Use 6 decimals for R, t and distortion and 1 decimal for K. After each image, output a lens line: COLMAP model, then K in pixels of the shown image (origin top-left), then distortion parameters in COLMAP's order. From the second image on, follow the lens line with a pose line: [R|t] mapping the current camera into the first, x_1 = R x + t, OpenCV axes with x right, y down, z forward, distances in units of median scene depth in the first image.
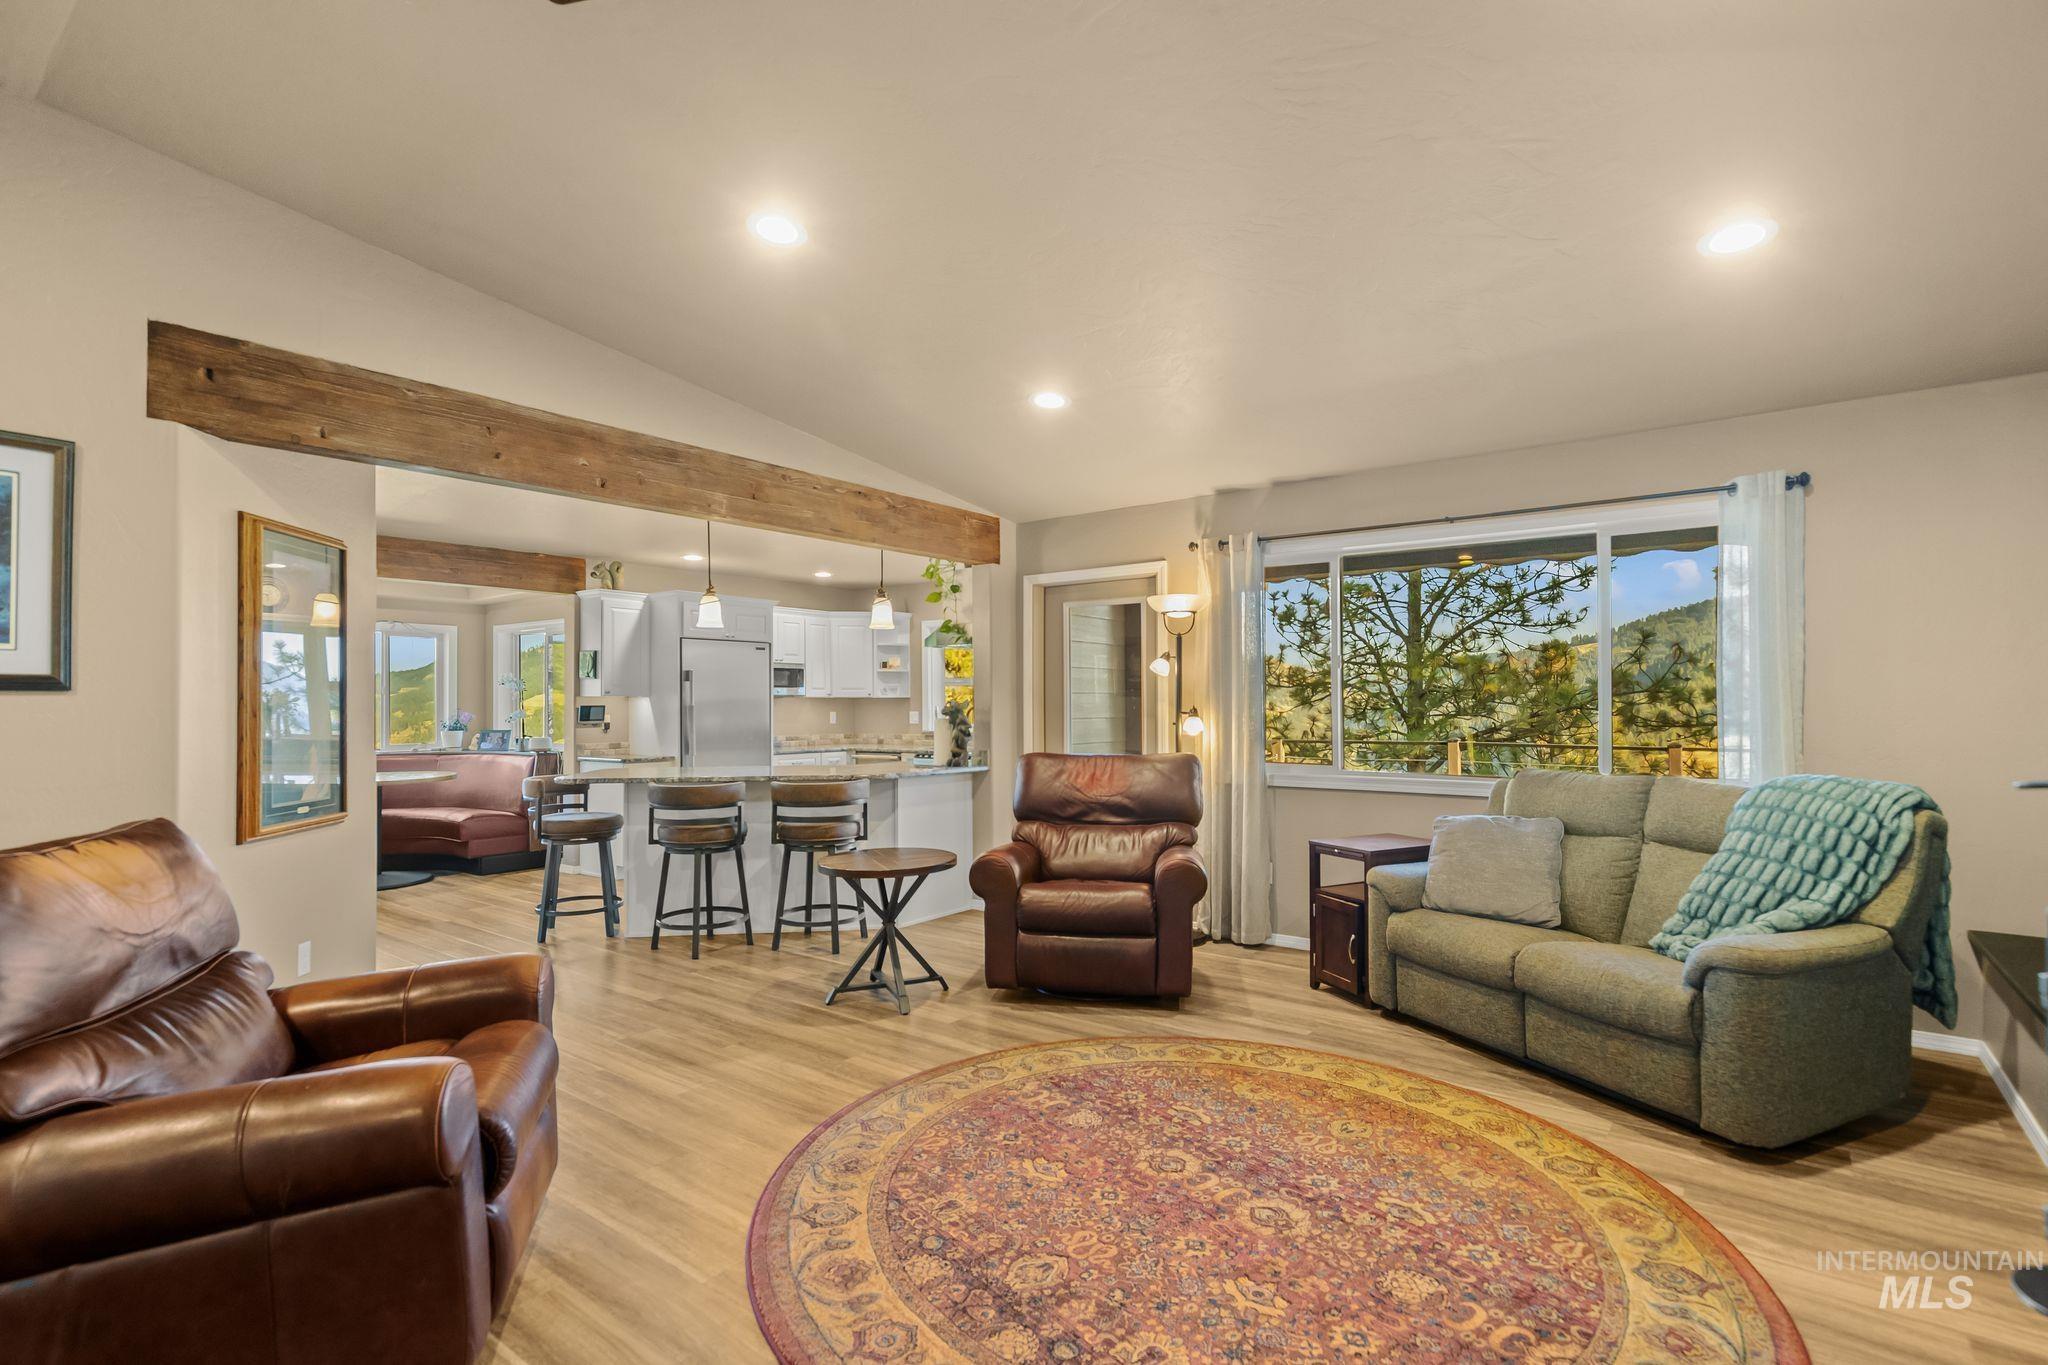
lens RADIAL K [[941.1, 0, 1024.9], [0, 941.1, 694.5], [0, 0, 1]] dist [-0.000151, -0.000553]
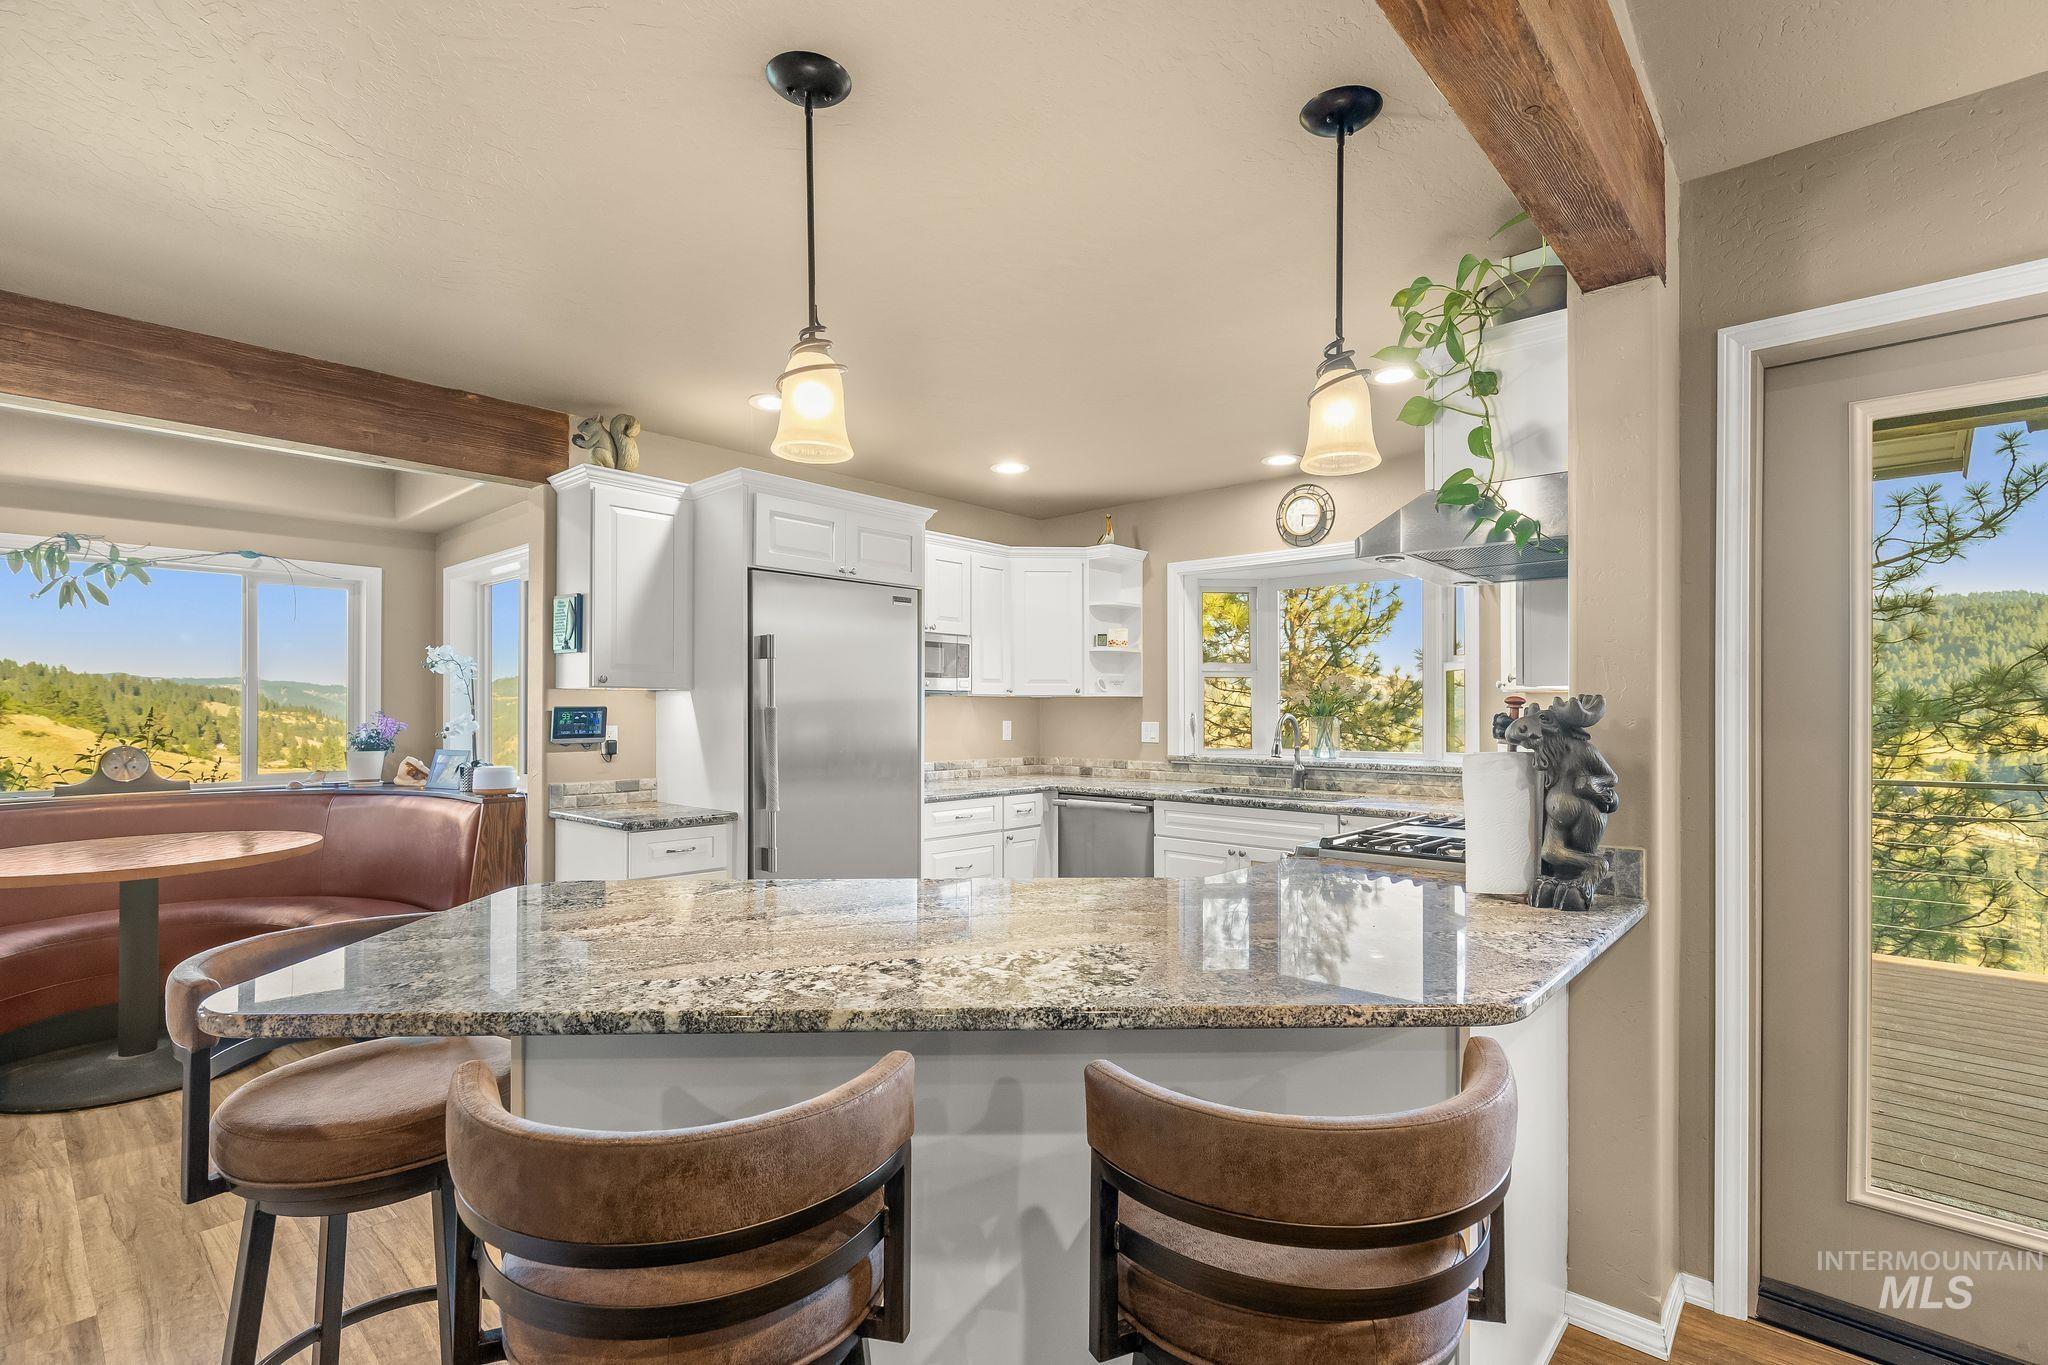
lens RADIAL K [[941.1, 0, 1009.0], [0, 941.1, 695.8], [0, 0, 1]] dist [-0.000151, -0.000553]
pose [[0.994133, 0.004237, -0.108085, -0.176791], [-0.004697, 0.999981, -0.004006, 0.006447], [0.108066, 0.004490, 0.994134, 0.522630]]
